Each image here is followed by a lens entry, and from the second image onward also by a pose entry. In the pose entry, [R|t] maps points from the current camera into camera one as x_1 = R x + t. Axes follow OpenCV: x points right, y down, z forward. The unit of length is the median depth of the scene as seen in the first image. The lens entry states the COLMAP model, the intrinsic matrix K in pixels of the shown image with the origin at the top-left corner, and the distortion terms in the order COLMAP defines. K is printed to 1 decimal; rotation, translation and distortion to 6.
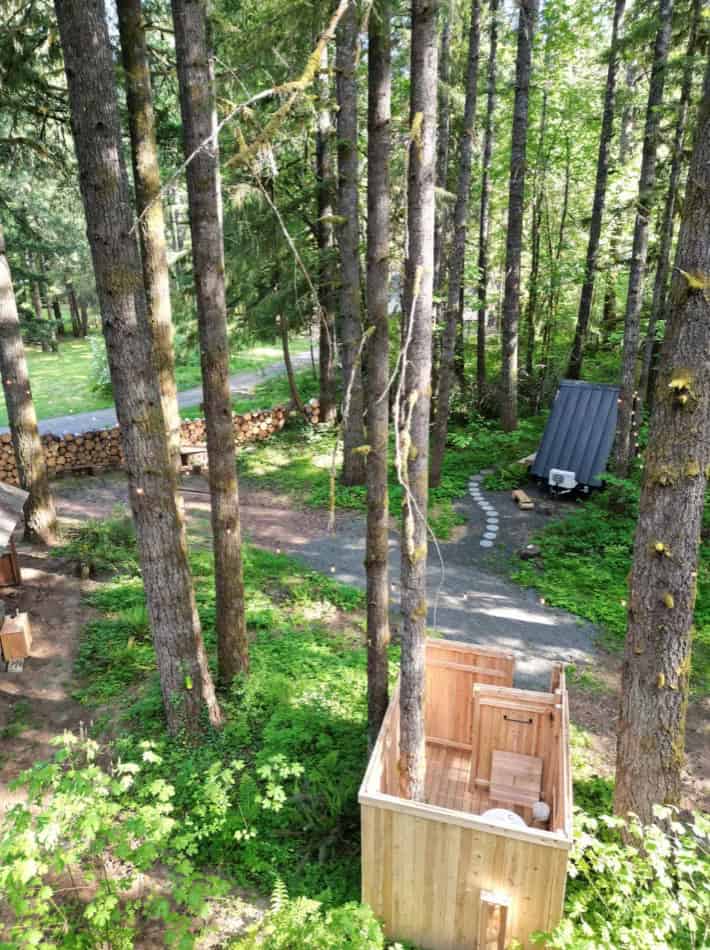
lens RADIAL K [[660.3, 0, 349.0], [0, 660.3, 480.1], [0, 0, 1]] dist [0.021477, -0.003431]
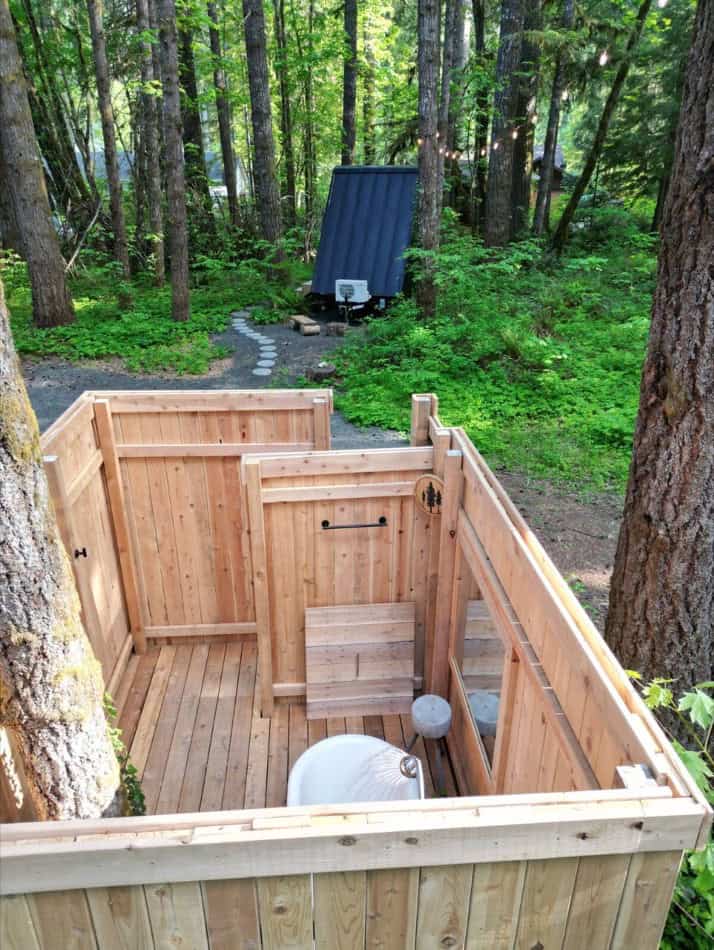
lens RADIAL K [[660.3, 0, 354.8], [0, 660.3, 469.3], [0, 0, 1]] dist [0.021477, -0.003431]
pose [[0.938360, -0.125795, 0.321957, 0.060634], [0.102601, 0.990814, 0.088096, 0.142400], [-0.330082, -0.049633, 0.942647, 0.296420]]
